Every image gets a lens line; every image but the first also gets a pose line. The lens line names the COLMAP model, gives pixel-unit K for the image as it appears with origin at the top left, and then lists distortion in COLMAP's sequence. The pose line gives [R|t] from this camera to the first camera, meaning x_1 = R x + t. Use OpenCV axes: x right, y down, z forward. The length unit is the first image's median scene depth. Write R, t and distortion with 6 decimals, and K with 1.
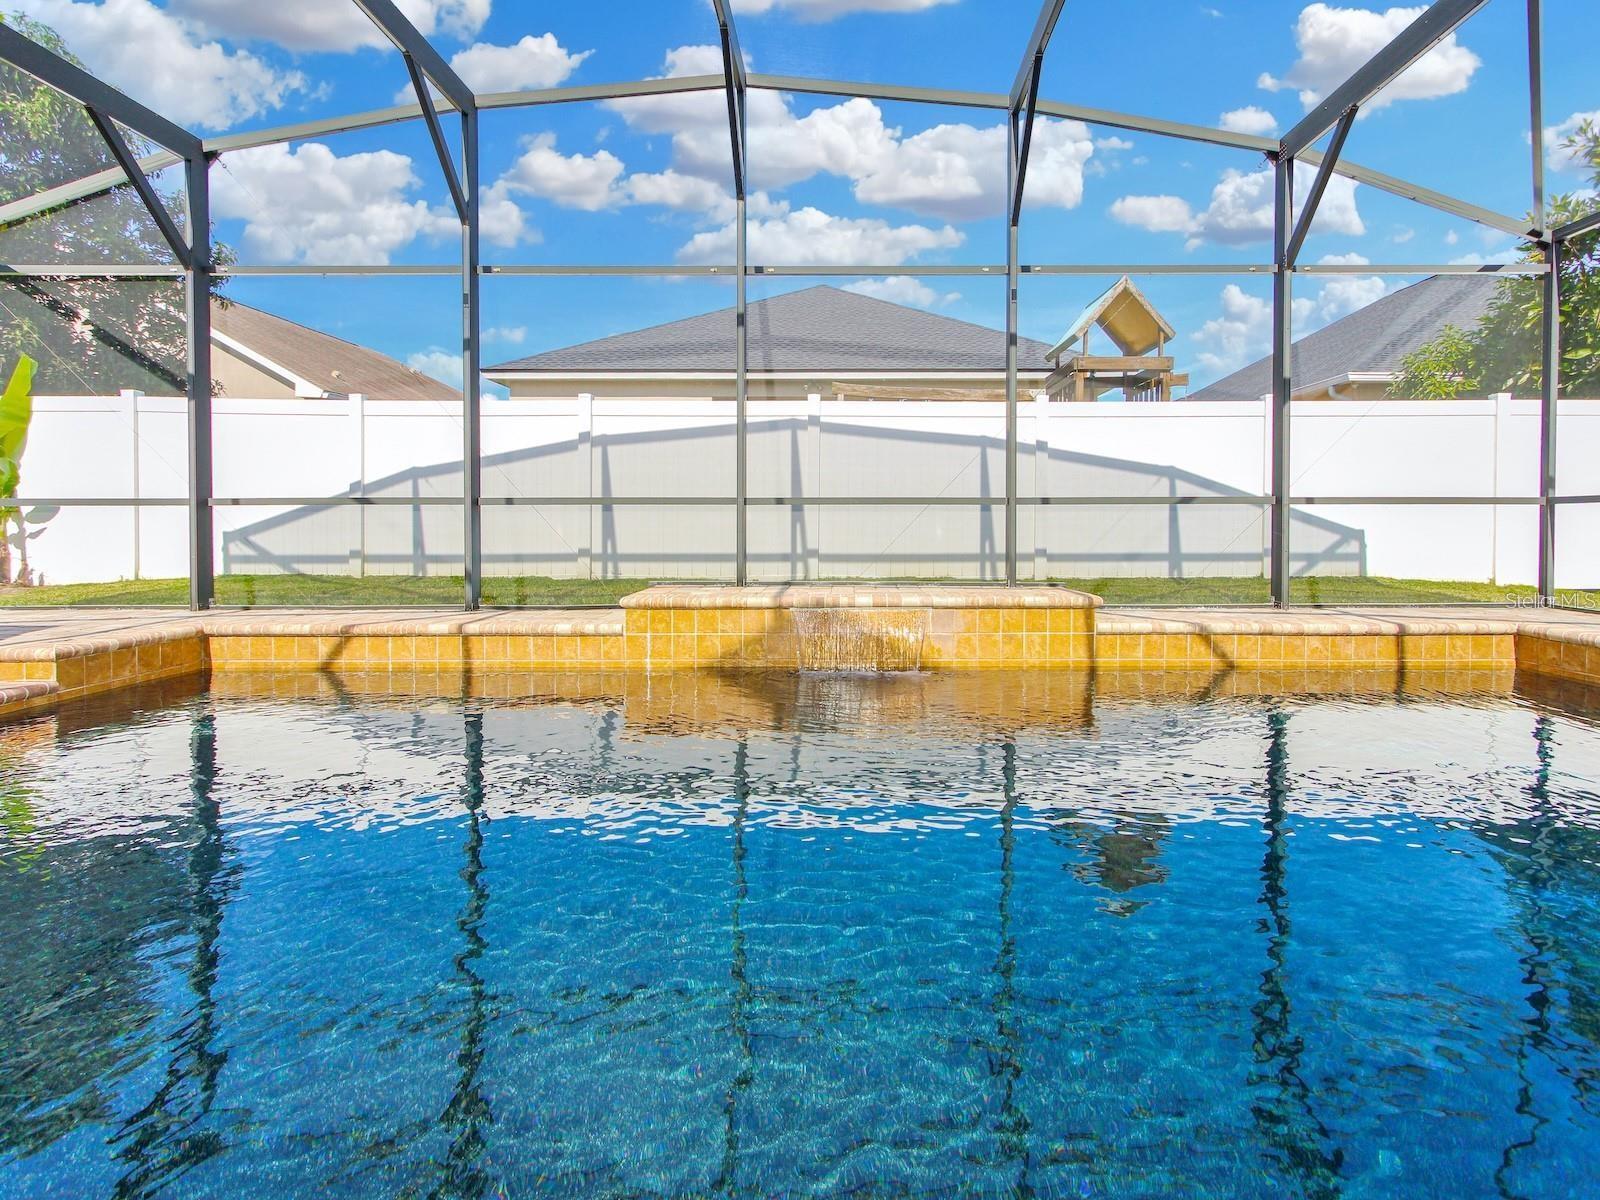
lens RADIAL K [[754.4, 0, 855.6], [0, 754.4, 538.7], [0, 0, 1]] dist [-0.001601, 0.000099]
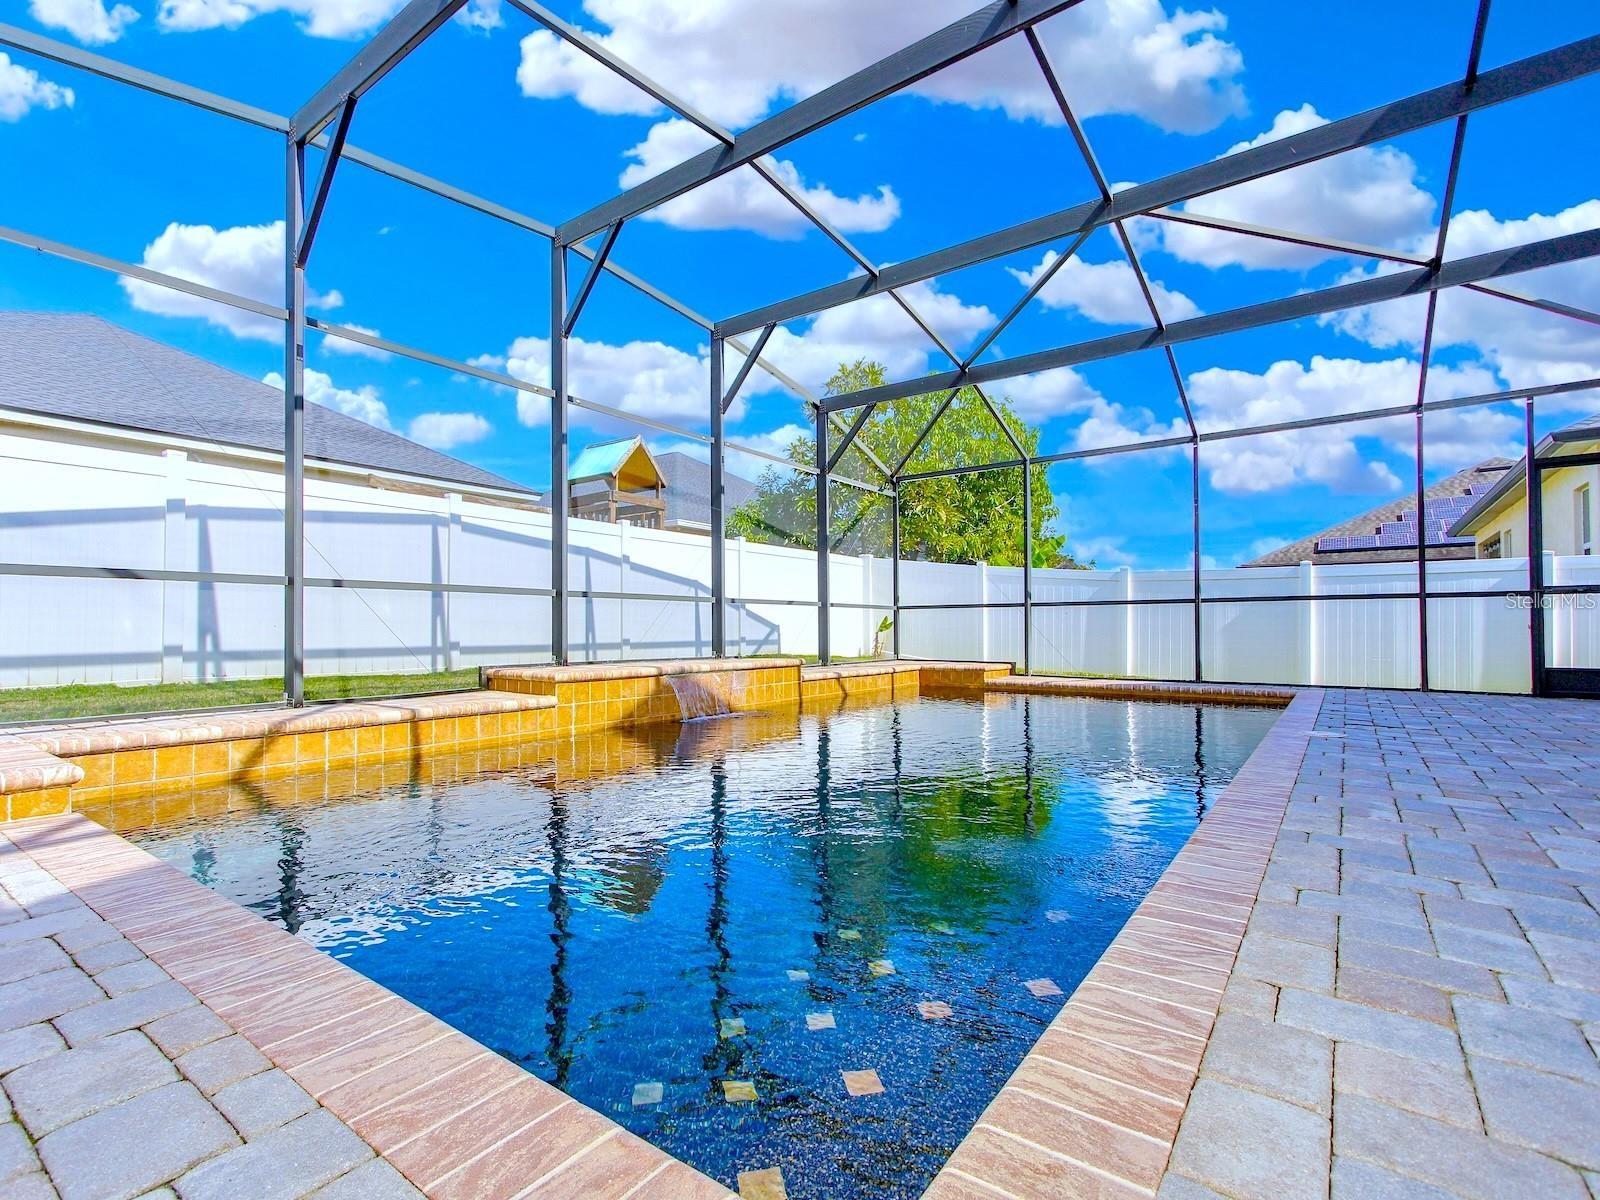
lens RADIAL K [[751.6, 0, 800.0], [0, 751.6, 600.0], [0, 0, 1]] dist [0.001744, 0.000253]
pose [[0.587543, 0.030544, 0.808616, -0.992262], [0.018669, 0.998510, -0.051281, 0.029533], [-0.808978, 0.045226, 0.586097, 0.012846]]
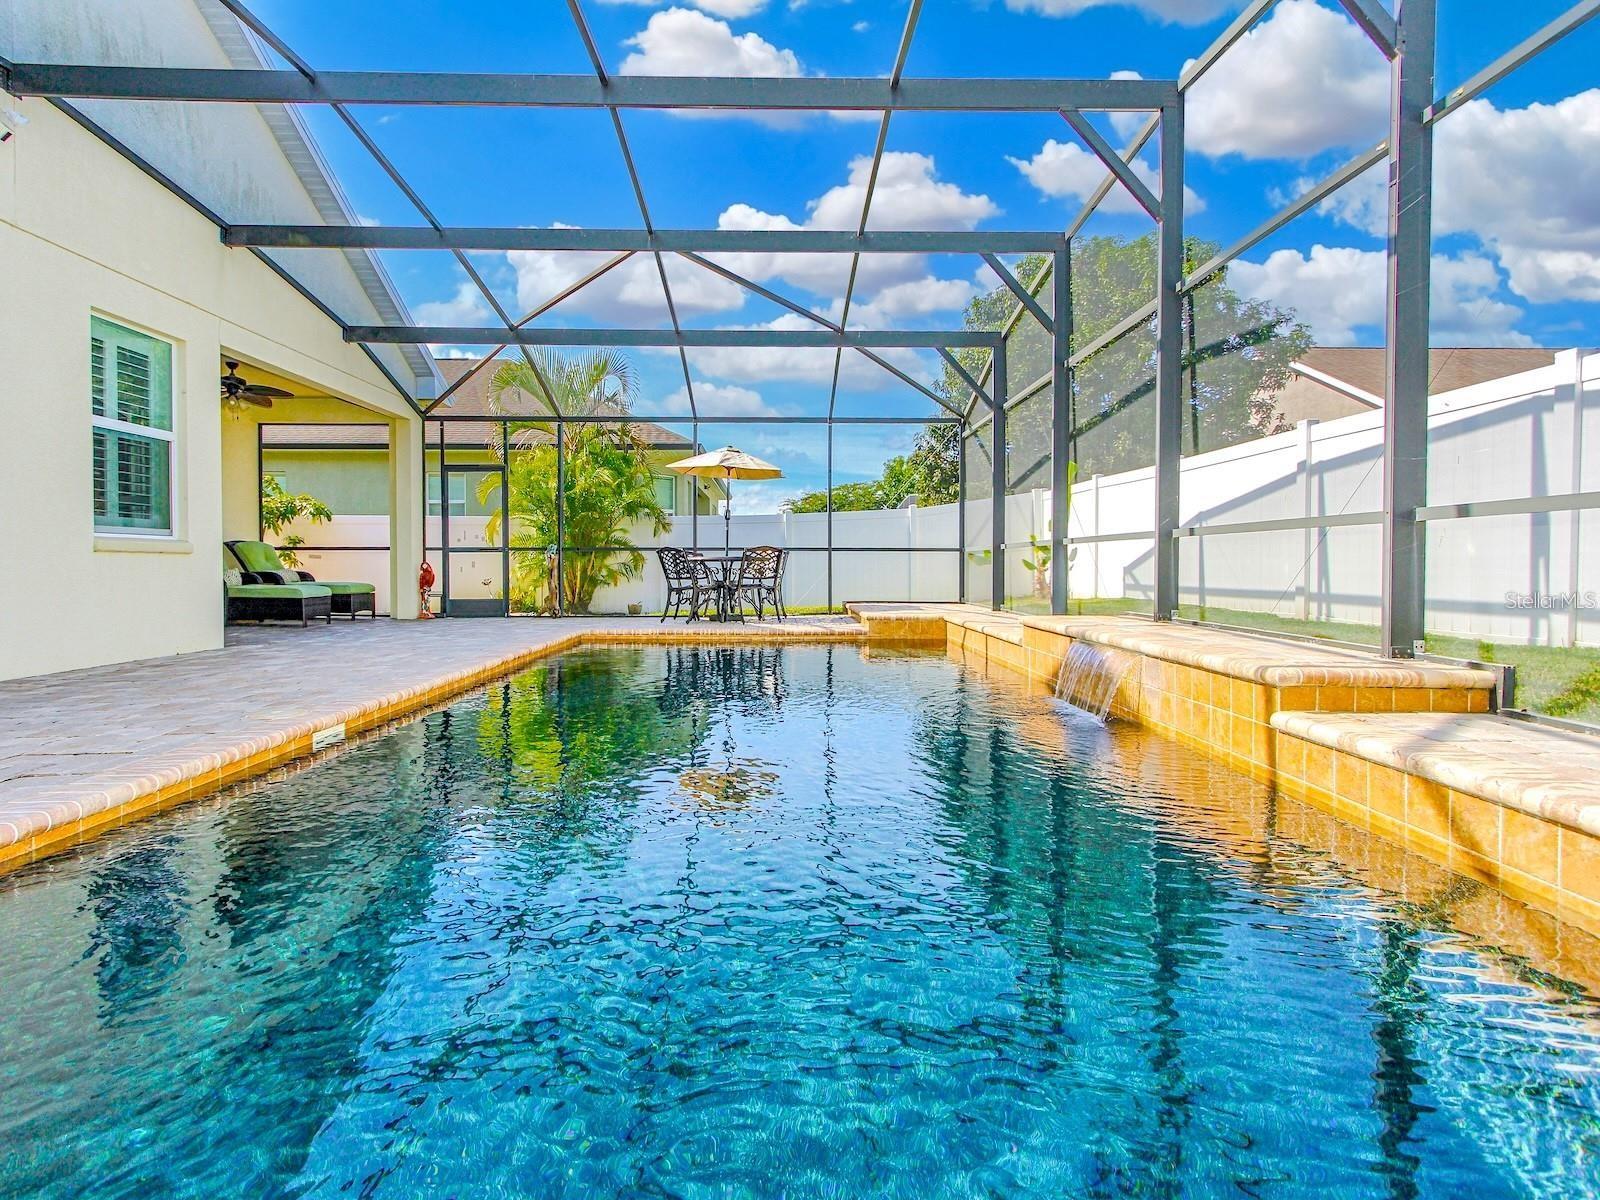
lens RADIAL K [[730.4, 0, 786.2], [0, 730.4, 573.1], [0, 0, 1]] dist [0.008659, 0.000137]
pose [[0.030837, 0.014185, -0.999424, 0.857718], [-0.026602, 0.999557, 0.013366, 0.001448], [0.999170, 0.026175, 0.031201, 0.550502]]
